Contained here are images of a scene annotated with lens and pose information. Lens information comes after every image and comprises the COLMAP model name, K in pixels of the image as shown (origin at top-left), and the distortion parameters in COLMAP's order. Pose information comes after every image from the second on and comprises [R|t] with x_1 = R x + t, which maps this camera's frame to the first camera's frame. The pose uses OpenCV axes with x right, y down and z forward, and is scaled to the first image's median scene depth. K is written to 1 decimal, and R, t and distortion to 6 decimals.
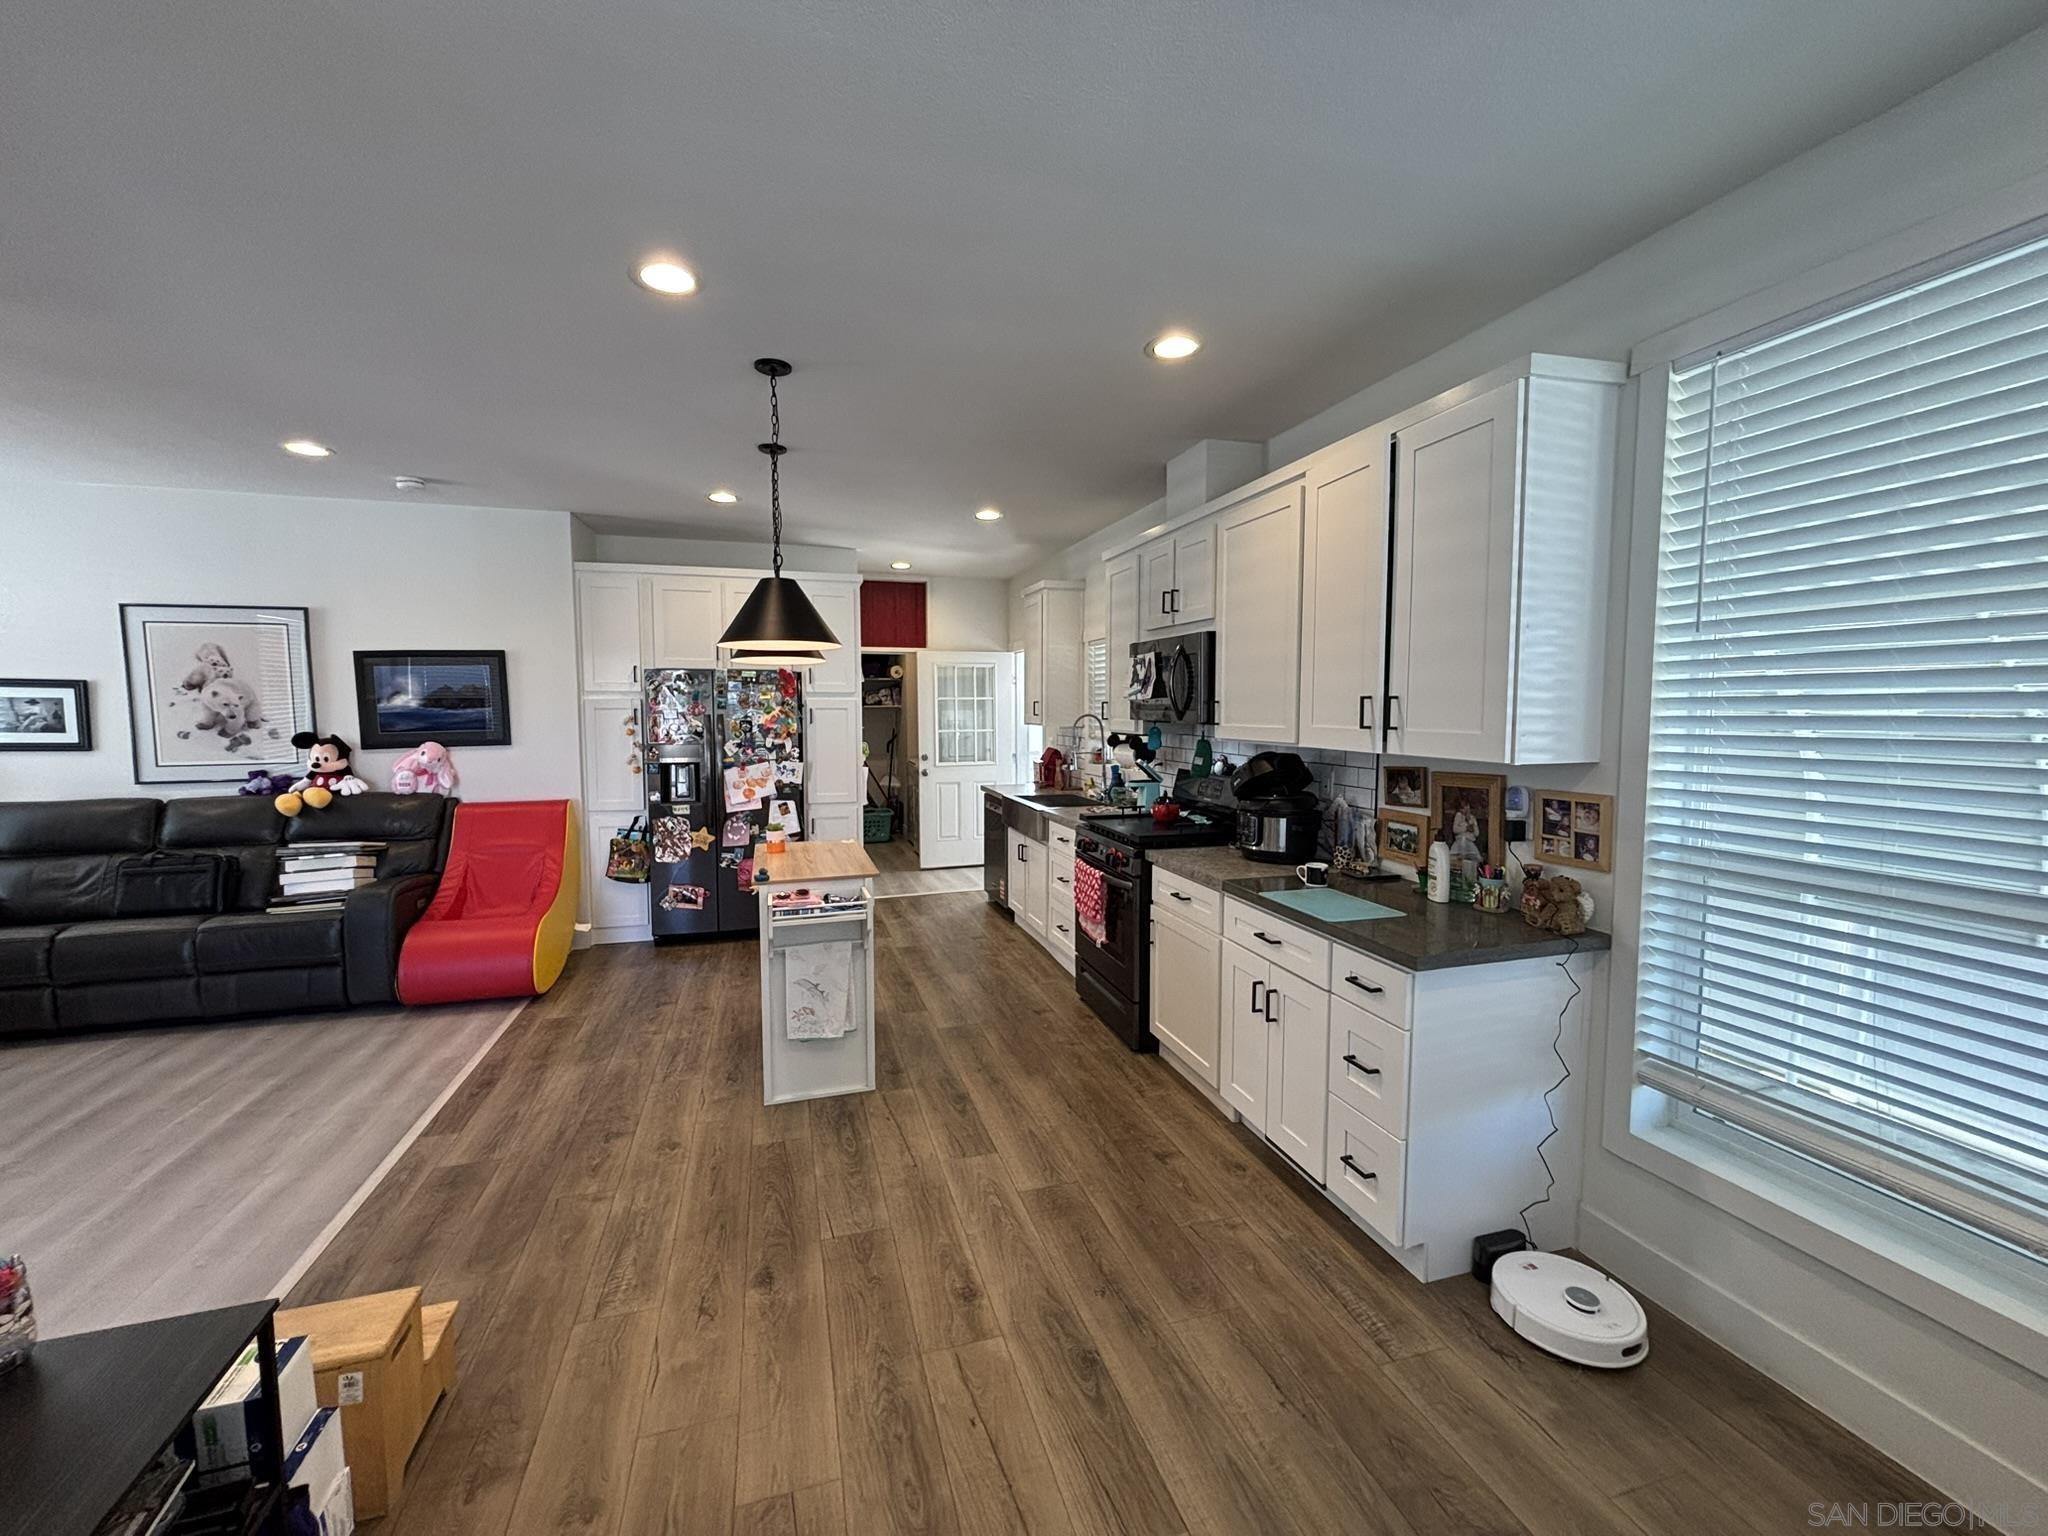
lens RADIAL K [[821.9, 0, 1020.7], [0, 821.9, 763.2], [0, 0, 1]] dist [0.001692, -0.000779]
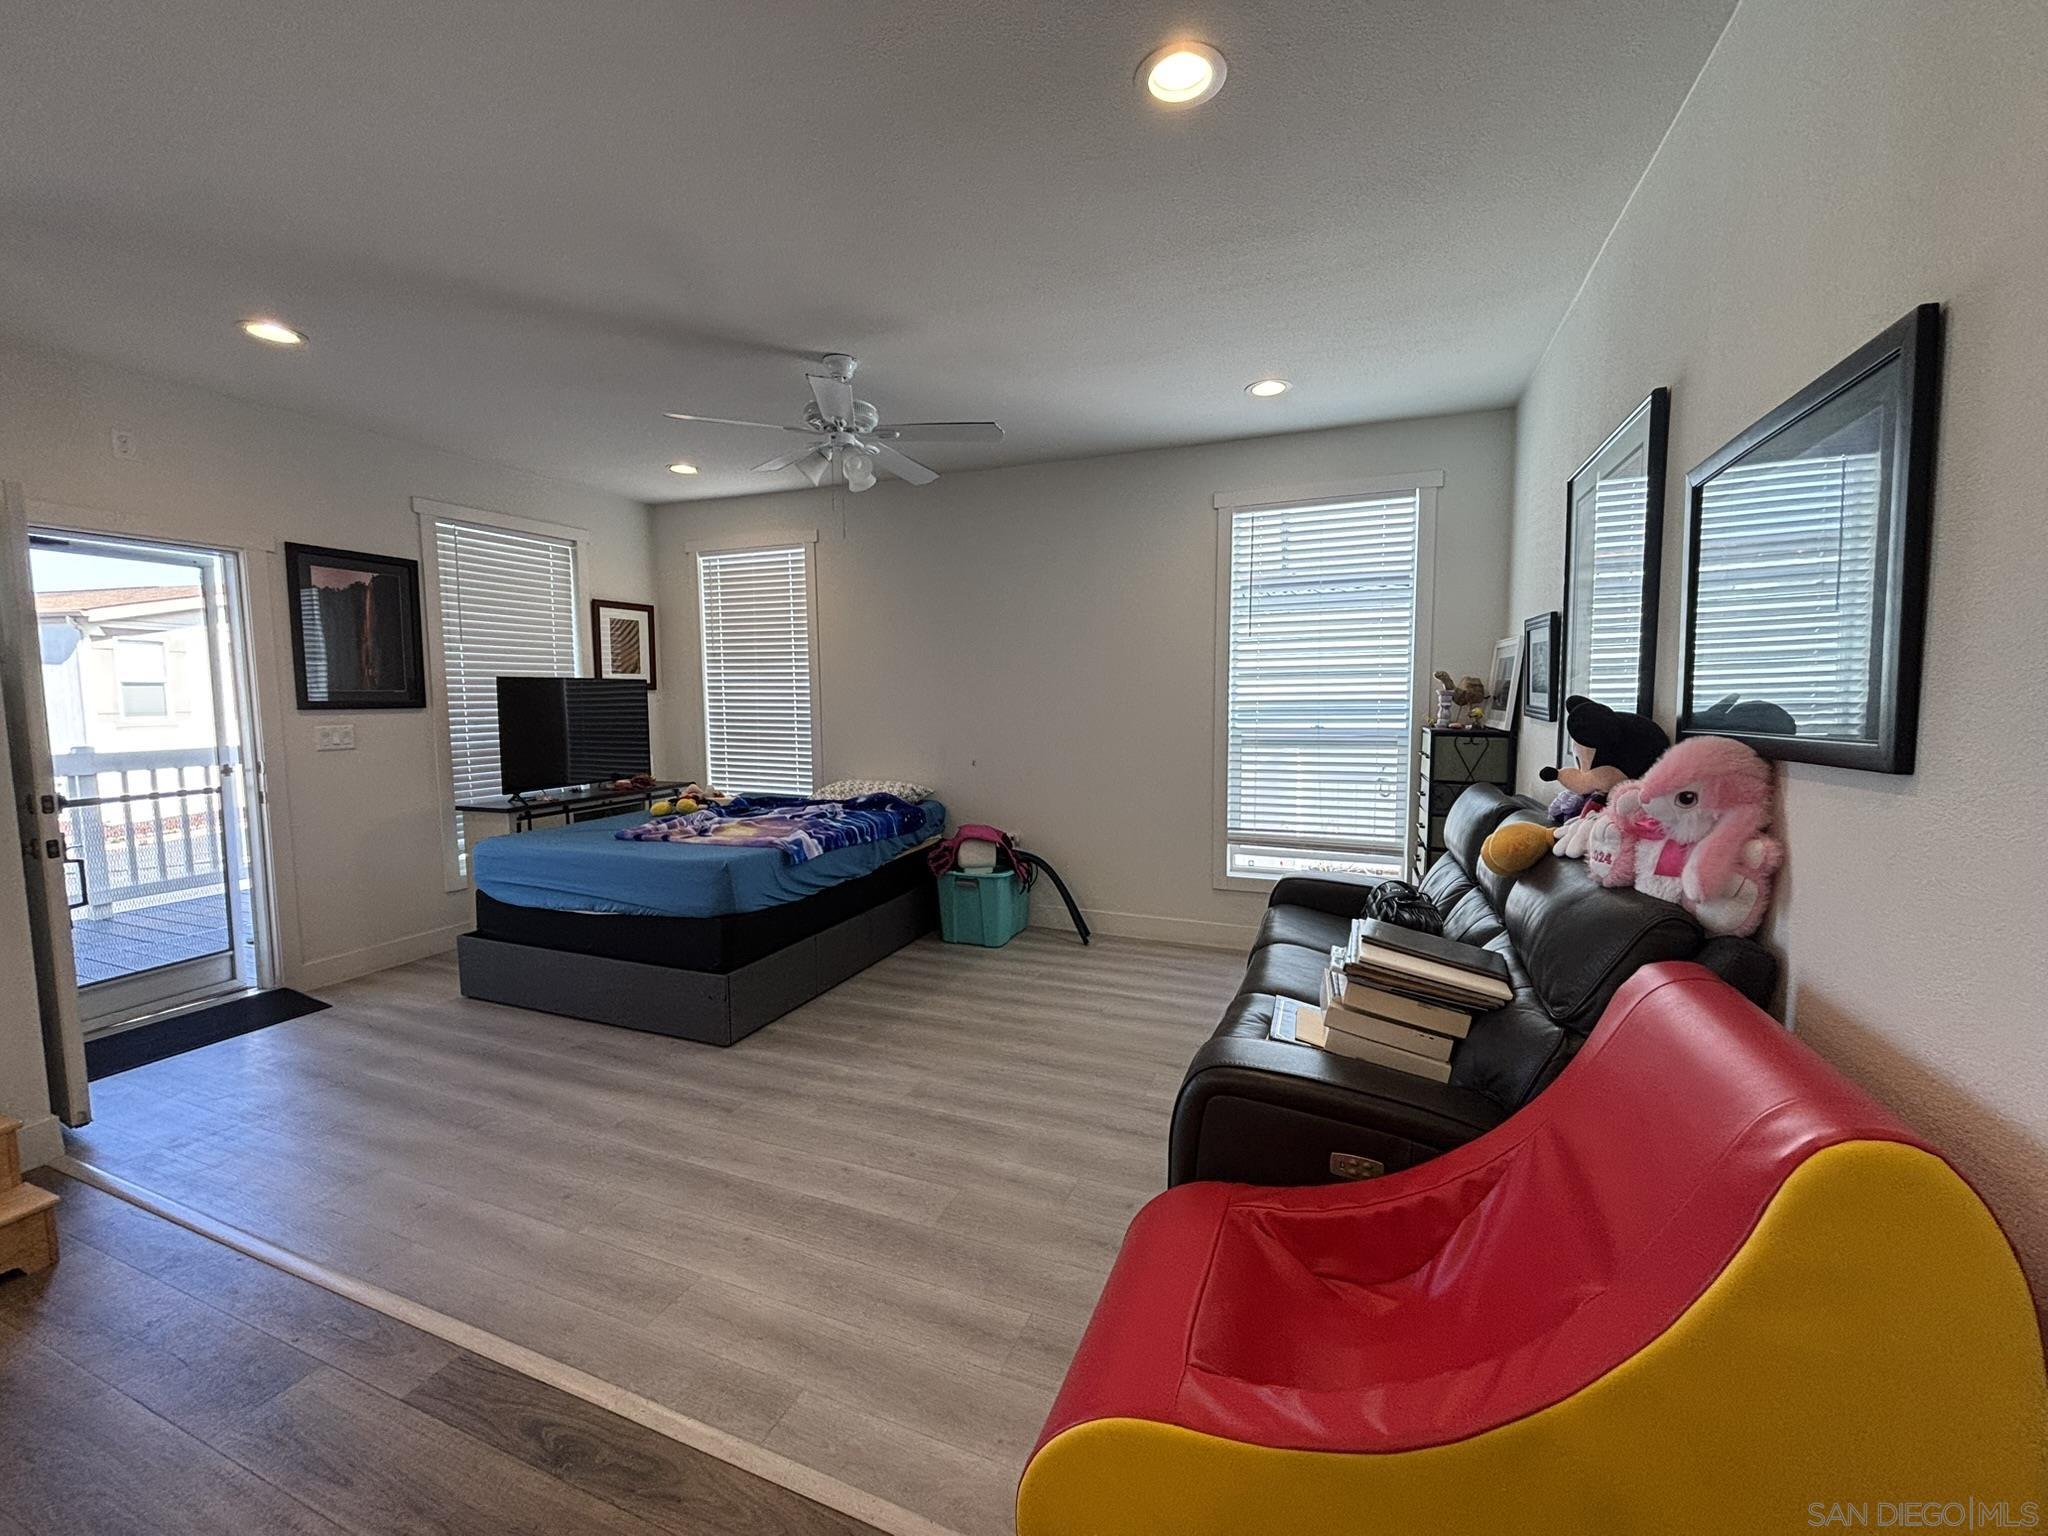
lens RADIAL K [[821.9, 0, 1017.8], [0, 821.9, 760.3], [0, 0, 1]] dist [0.001692, -0.000779]
pose [[-0.627501, 0.068553, -0.775592, -0.470804], [-0.046510, 0.991038, 0.125226, -0.059203], [0.777225, 0.114652, -0.618689, 1.404075]]
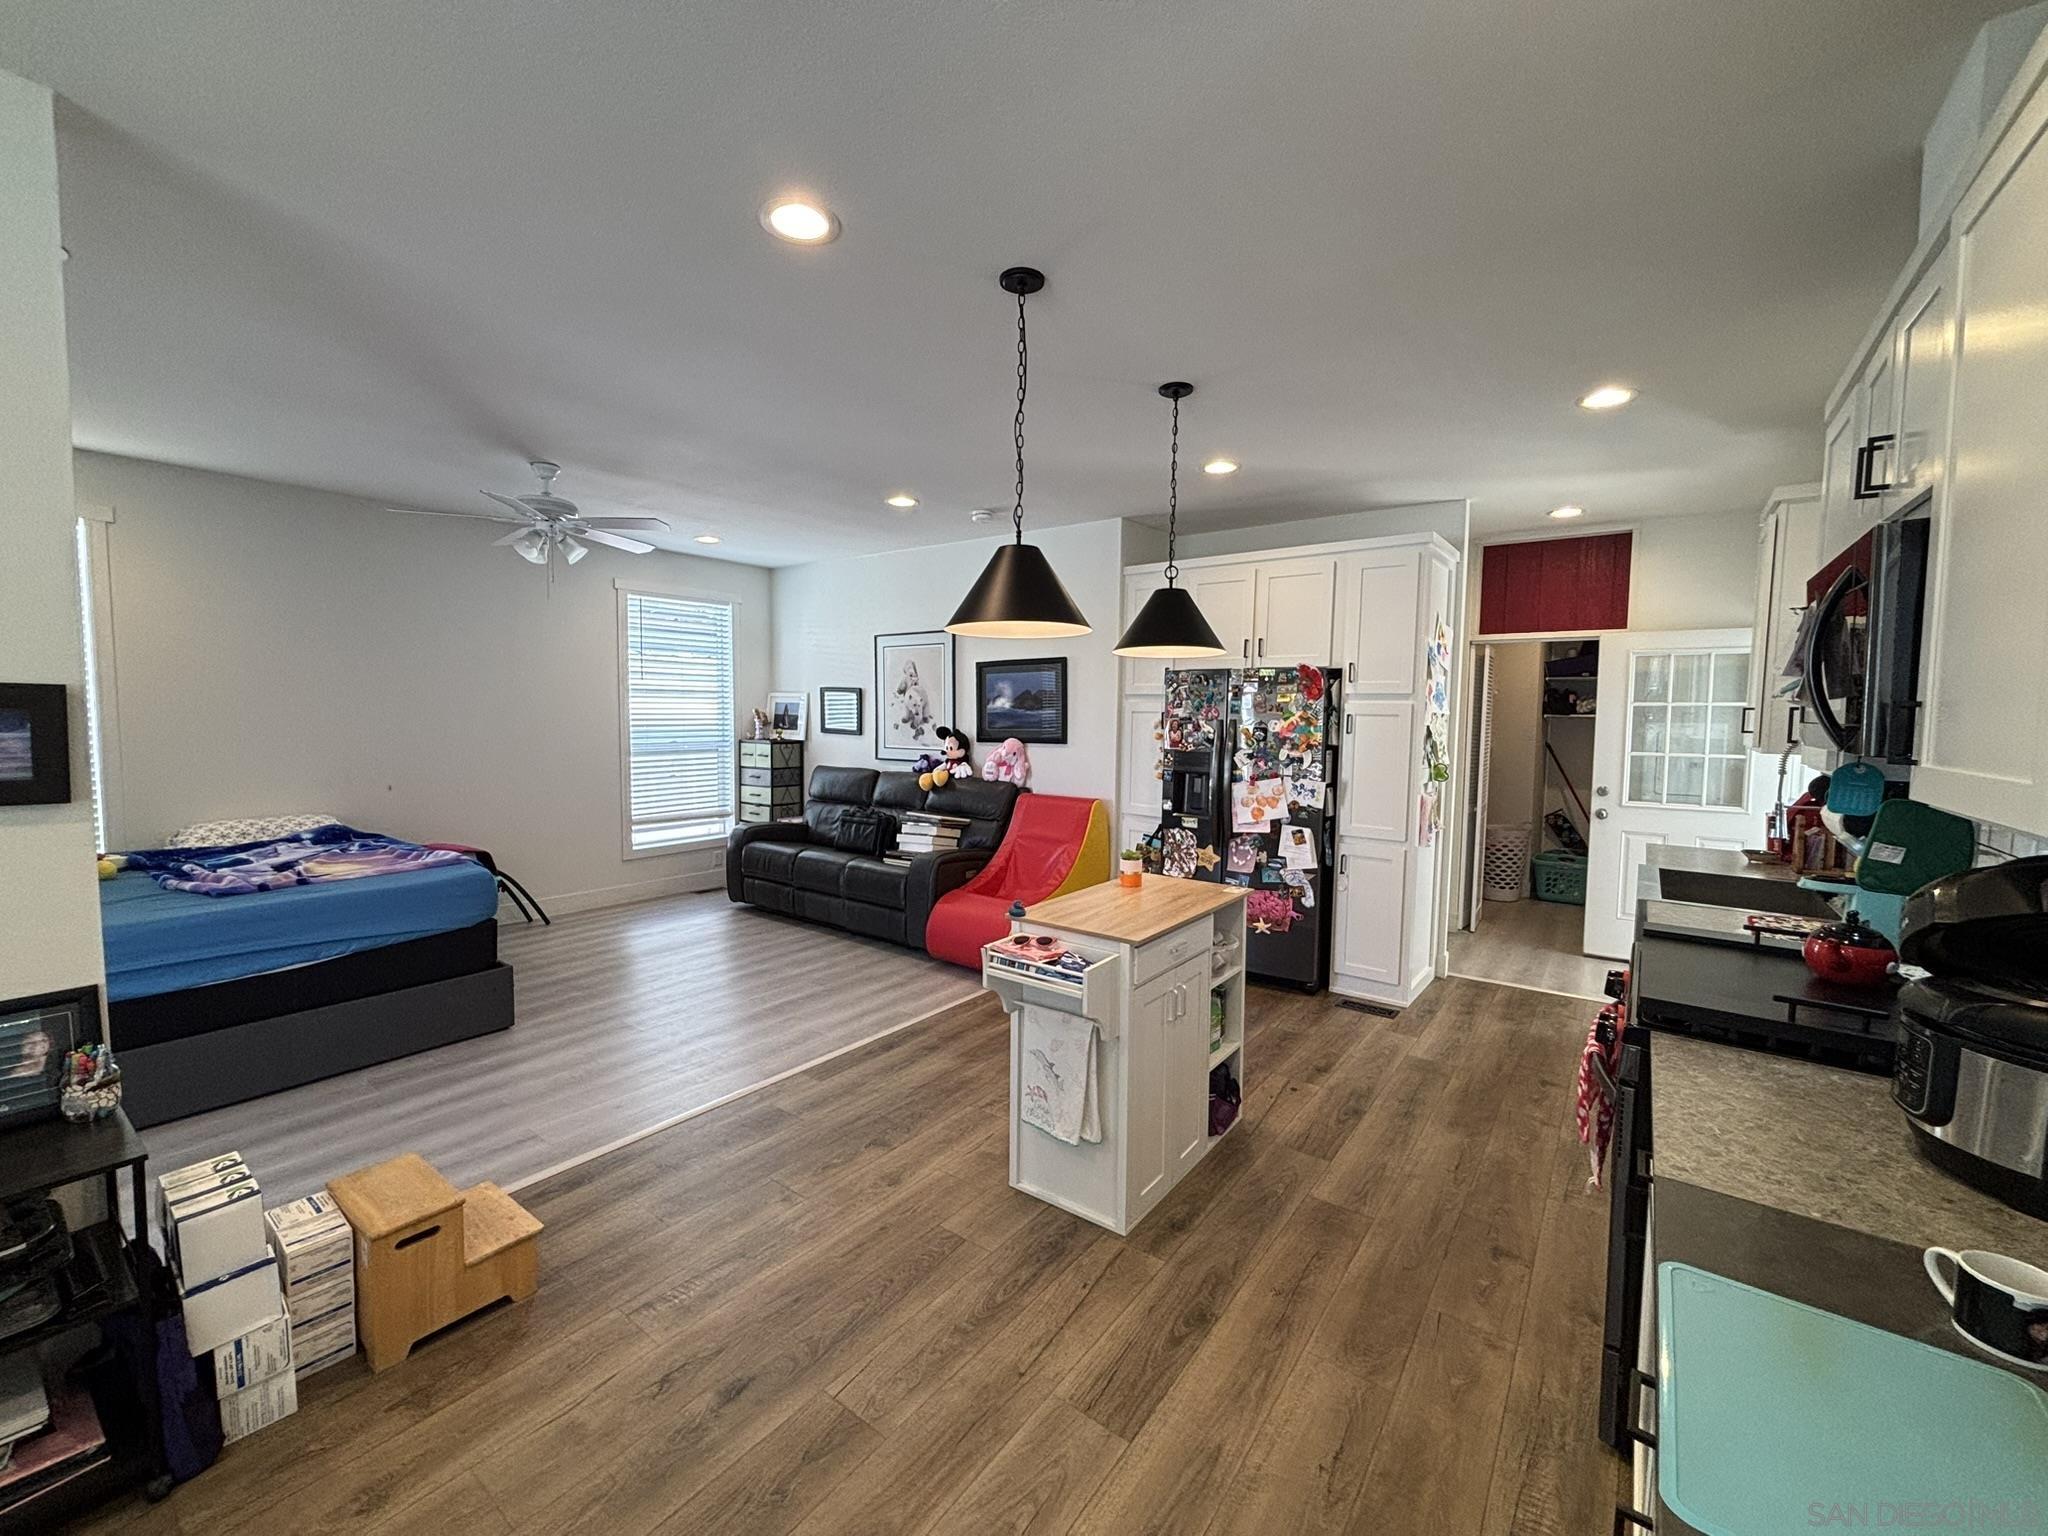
lens RADIAL K [[821.9, 0, 1020.7], [0, 821.9, 762.3], [0, 0, 1]] dist [0.001692, -0.000779]
pose [[0.591478, 0.061639, -0.803962, 0.312567], [-0.071063, 0.997179, 0.024171, -0.028625], [0.803183, 0.042835, 0.594190, 0.459748]]
